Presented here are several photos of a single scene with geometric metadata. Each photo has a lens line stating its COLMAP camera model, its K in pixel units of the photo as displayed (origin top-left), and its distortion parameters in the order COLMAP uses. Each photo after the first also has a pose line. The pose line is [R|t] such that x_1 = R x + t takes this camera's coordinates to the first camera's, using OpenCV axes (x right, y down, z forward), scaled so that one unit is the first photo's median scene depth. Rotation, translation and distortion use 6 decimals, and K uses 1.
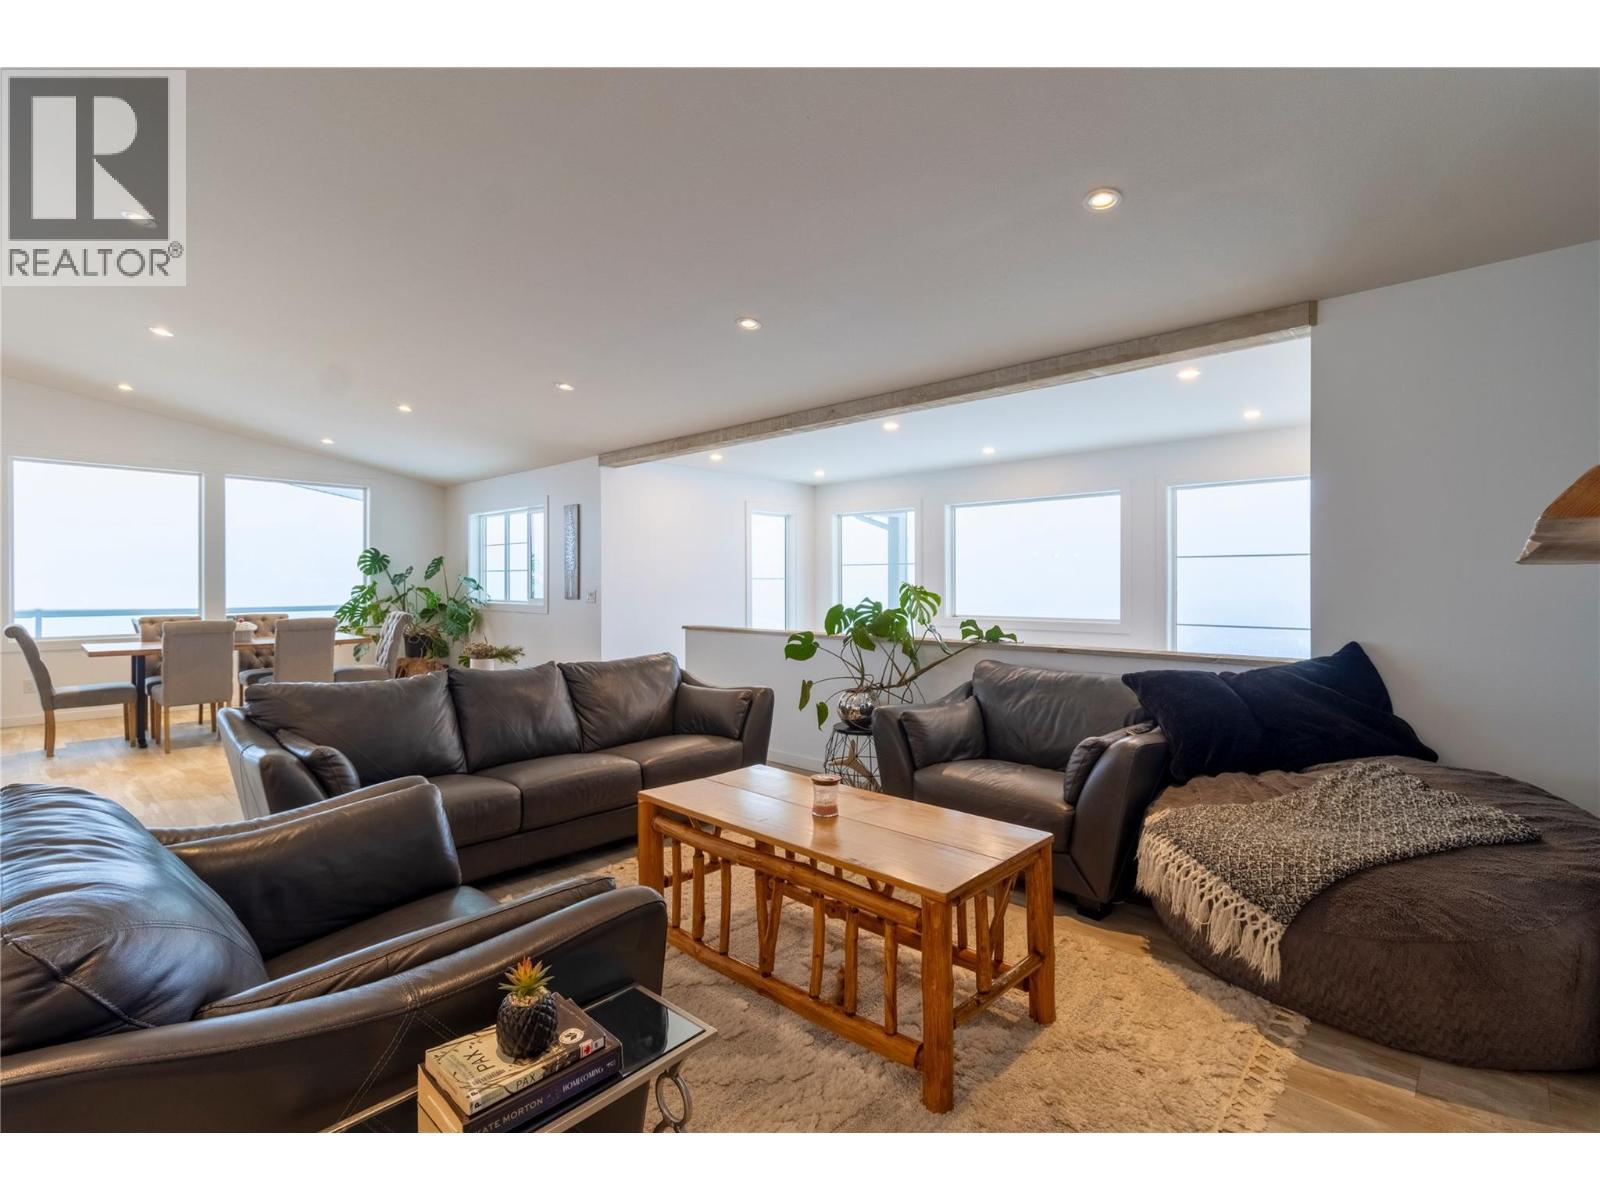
lens RADIAL K [[733.9, 0, 798.9], [0, 733.9, 590.4], [0, 0, 1]] dist [-0.003015, -0.000238]
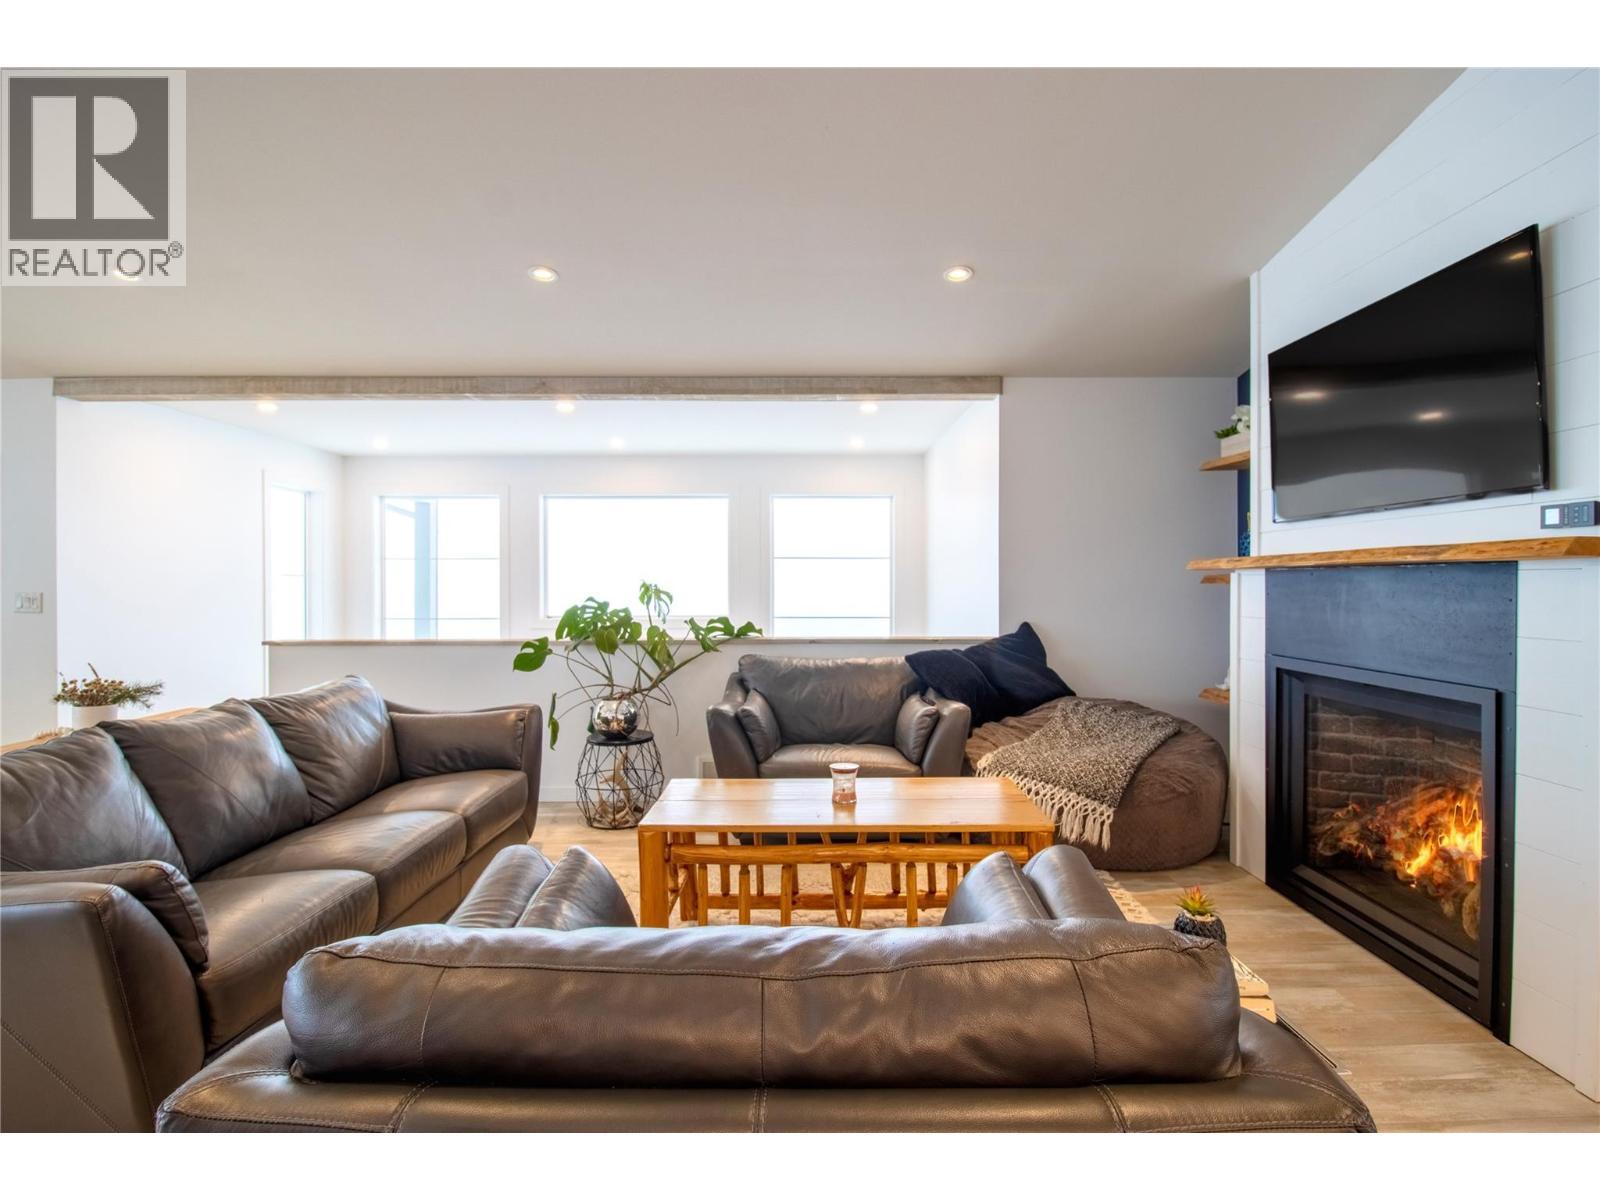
lens RADIAL K [[786.9, 0, 802.2], [0, 786.9, 596.1], [0, 0, 1]] dist [-0.012147, -0.000658]
pose [[0.732328, -0.013773, 0.680813, -0.437966], [0.006888, 0.999894, 0.012819, -0.002436], [-0.680918, -0.004698, 0.732345, 0.125976]]
